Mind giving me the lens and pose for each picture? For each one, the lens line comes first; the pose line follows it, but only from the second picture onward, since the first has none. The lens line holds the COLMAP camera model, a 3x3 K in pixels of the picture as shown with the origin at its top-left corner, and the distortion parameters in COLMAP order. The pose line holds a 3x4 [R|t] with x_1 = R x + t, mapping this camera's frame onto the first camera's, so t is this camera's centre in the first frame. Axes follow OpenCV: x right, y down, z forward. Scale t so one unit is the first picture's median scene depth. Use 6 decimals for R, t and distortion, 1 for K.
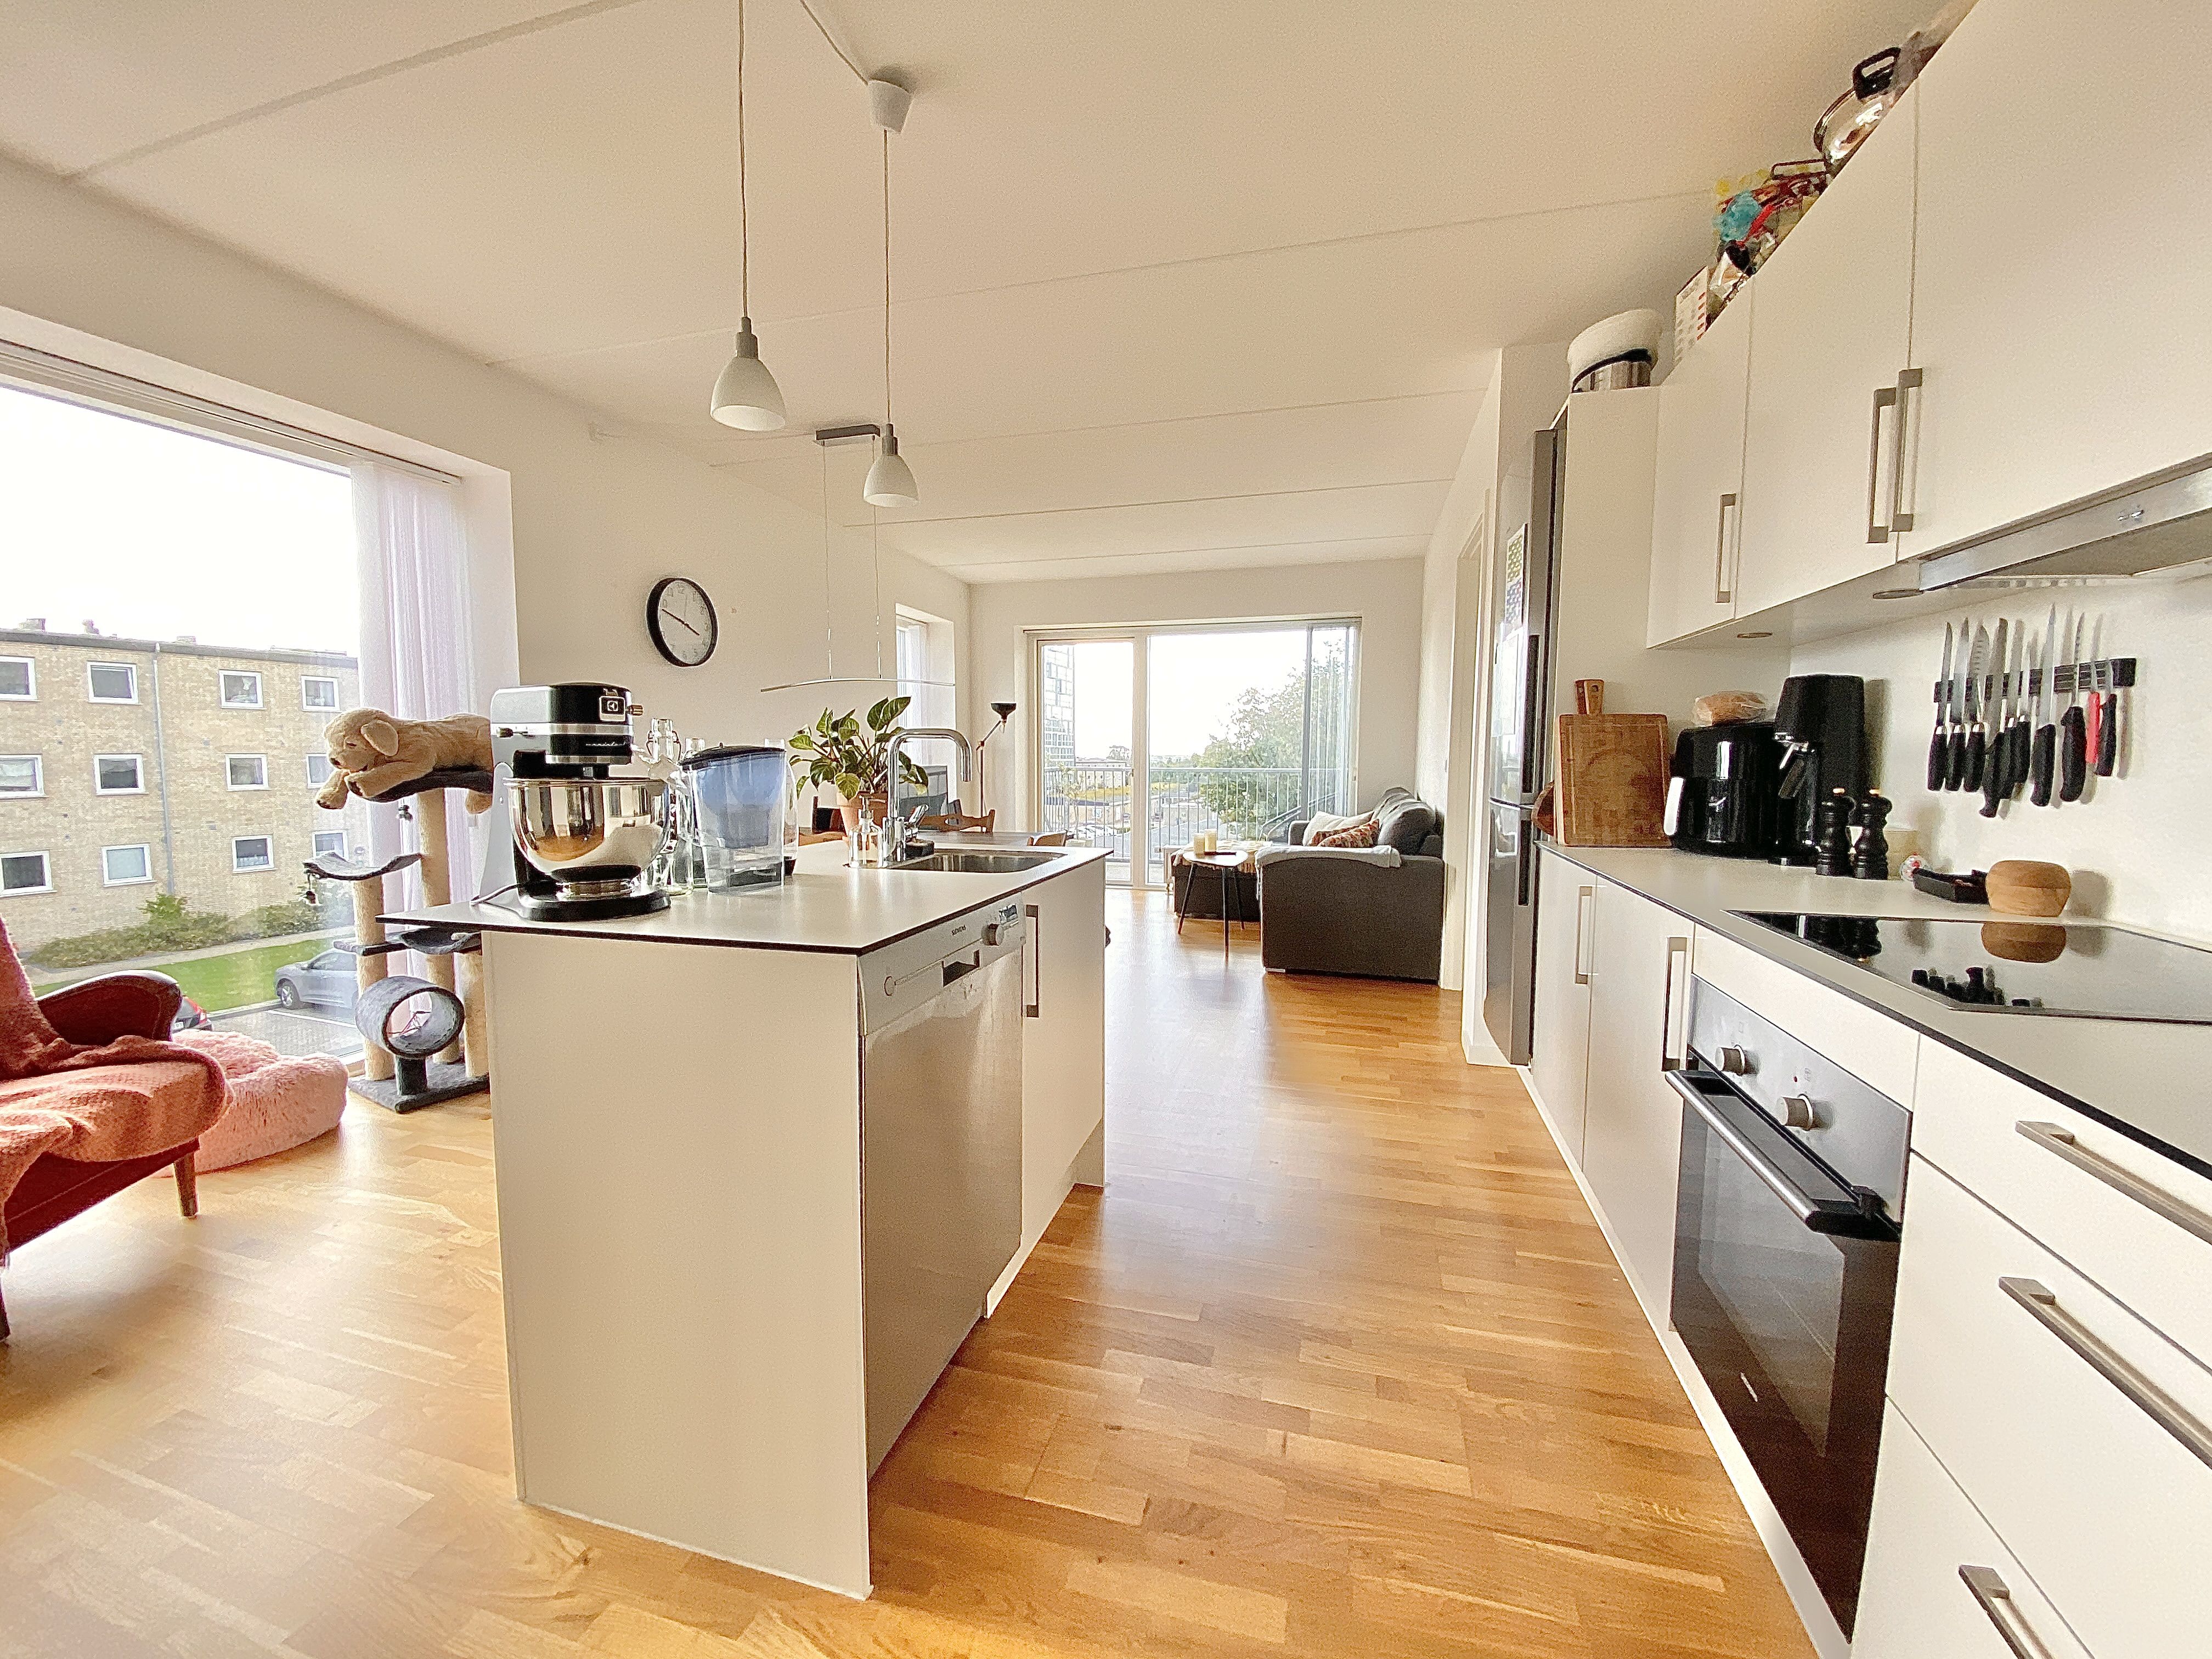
lens RADIAL K [[898.3, 0, 1097.8], [0, 898.3, 823.9], [0, 0, 1]] dist [-0.001174, -0.010578]
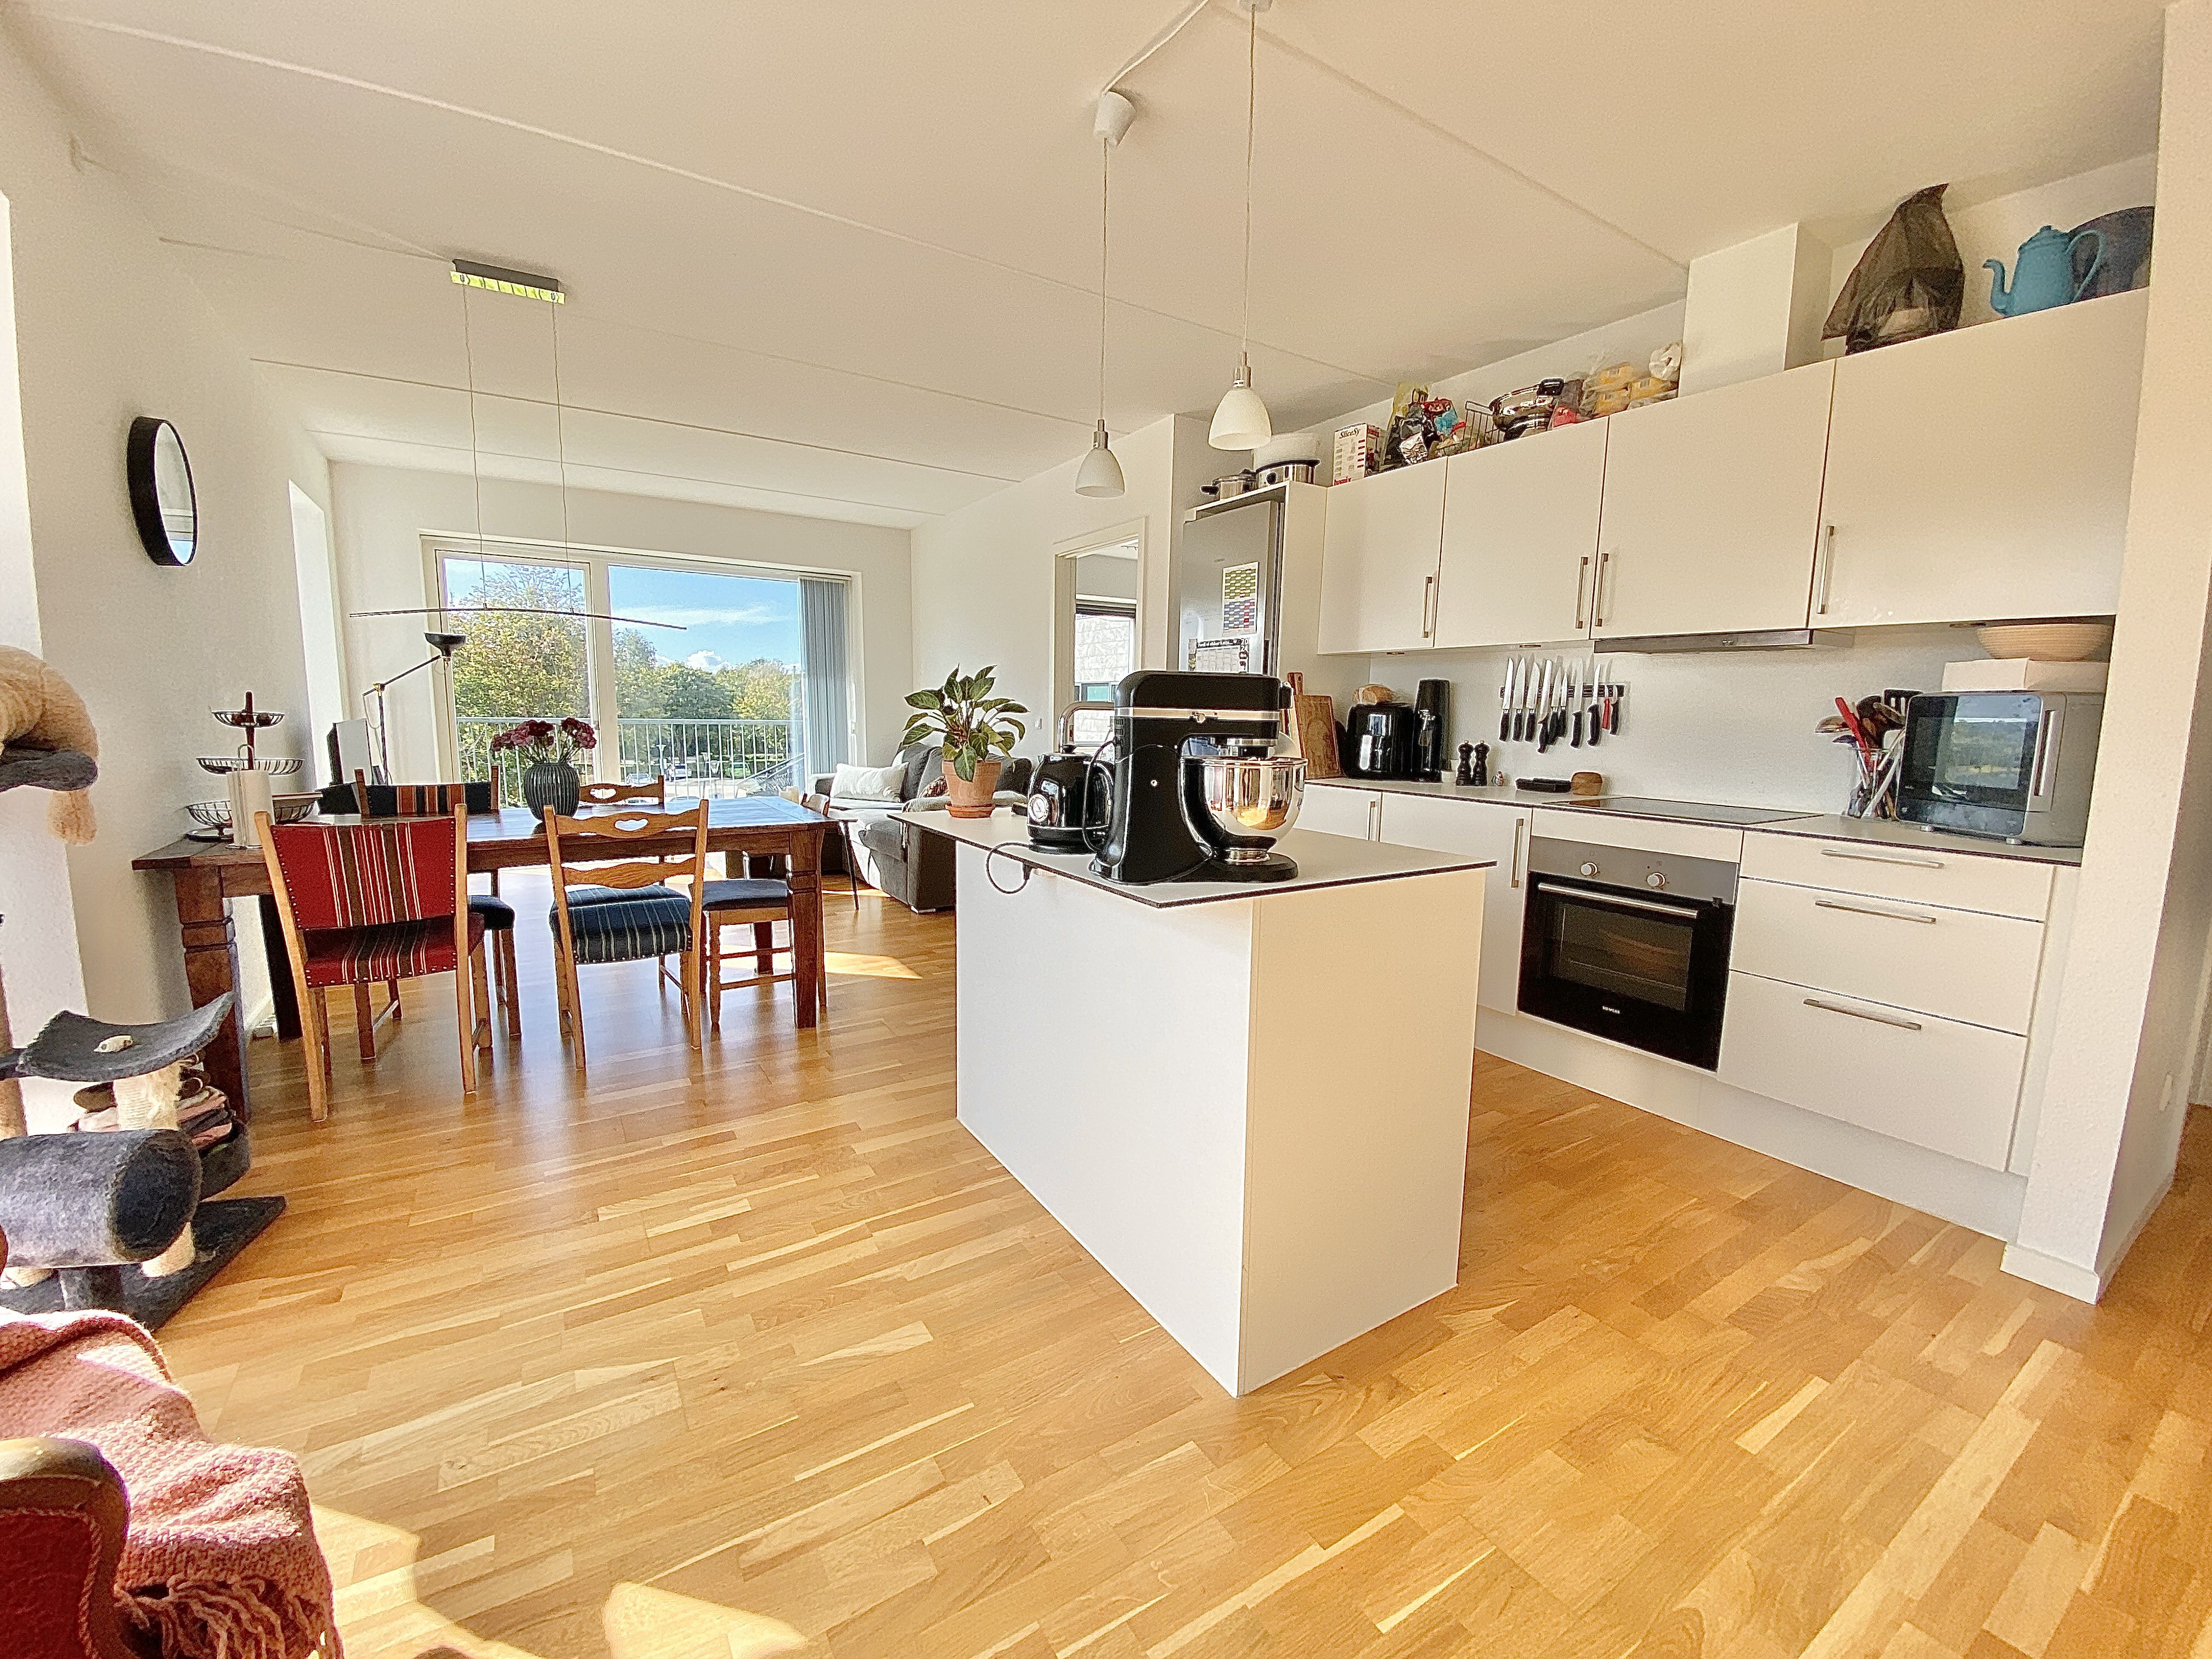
lens RADIAL K [[898.3, 0, 1102.7], [0, 898.3, 817.6], [0, 0, 1]] dist [-0.001174, -0.010578]
pose [[0.668848, -0.081755, 0.738890, -0.991821], [0.042028, 0.996503, 0.072215, -0.039855], [-0.742210, -0.017246, 0.669945, 0.244641]]
